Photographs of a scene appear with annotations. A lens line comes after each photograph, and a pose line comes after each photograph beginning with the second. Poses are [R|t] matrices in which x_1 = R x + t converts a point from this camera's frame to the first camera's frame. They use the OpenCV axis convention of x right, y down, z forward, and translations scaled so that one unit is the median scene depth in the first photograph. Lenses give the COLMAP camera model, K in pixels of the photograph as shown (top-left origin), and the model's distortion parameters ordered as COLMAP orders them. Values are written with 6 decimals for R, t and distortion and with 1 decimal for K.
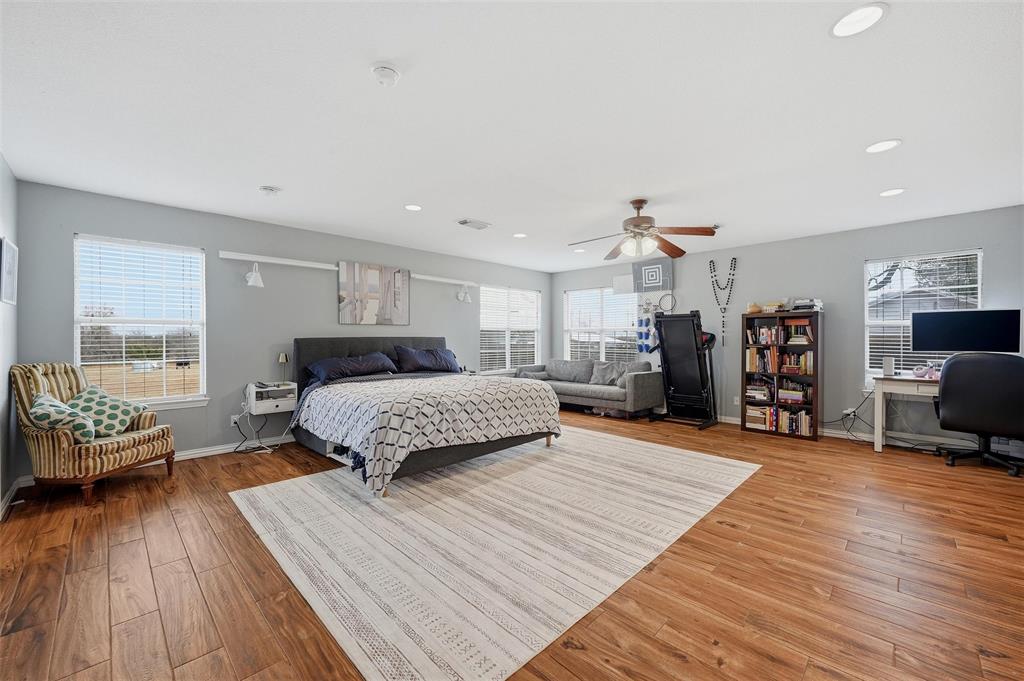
lens RADIAL K [[396.3, 0, 512.0], [0, 396.3, 340.5], [0, 0, 1]] dist [0.000151, 0.000093]
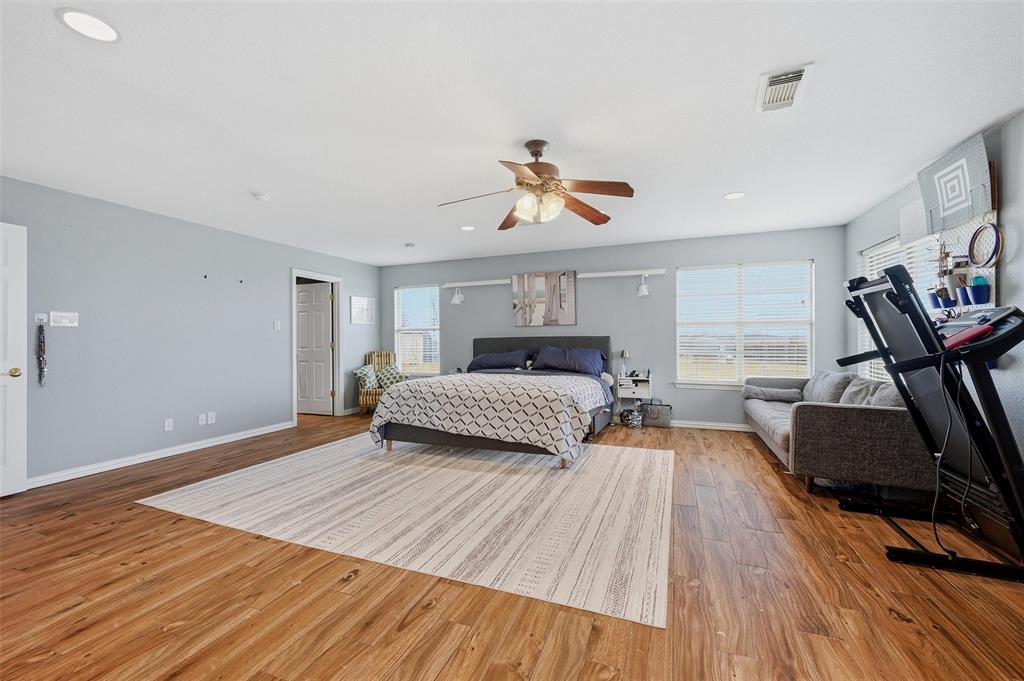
lens RADIAL K [[404.4, 0, 517.7], [0, 404.4, 342.2], [0, 0, 1]] dist [-0.002751, -0.000018]
pose [[0.412942, 0.004139, -0.910748, 1.051716], [0.001823, 0.999984, 0.005371, 0.000182], [0.910756, -0.003878, 0.412928, 0.731809]]
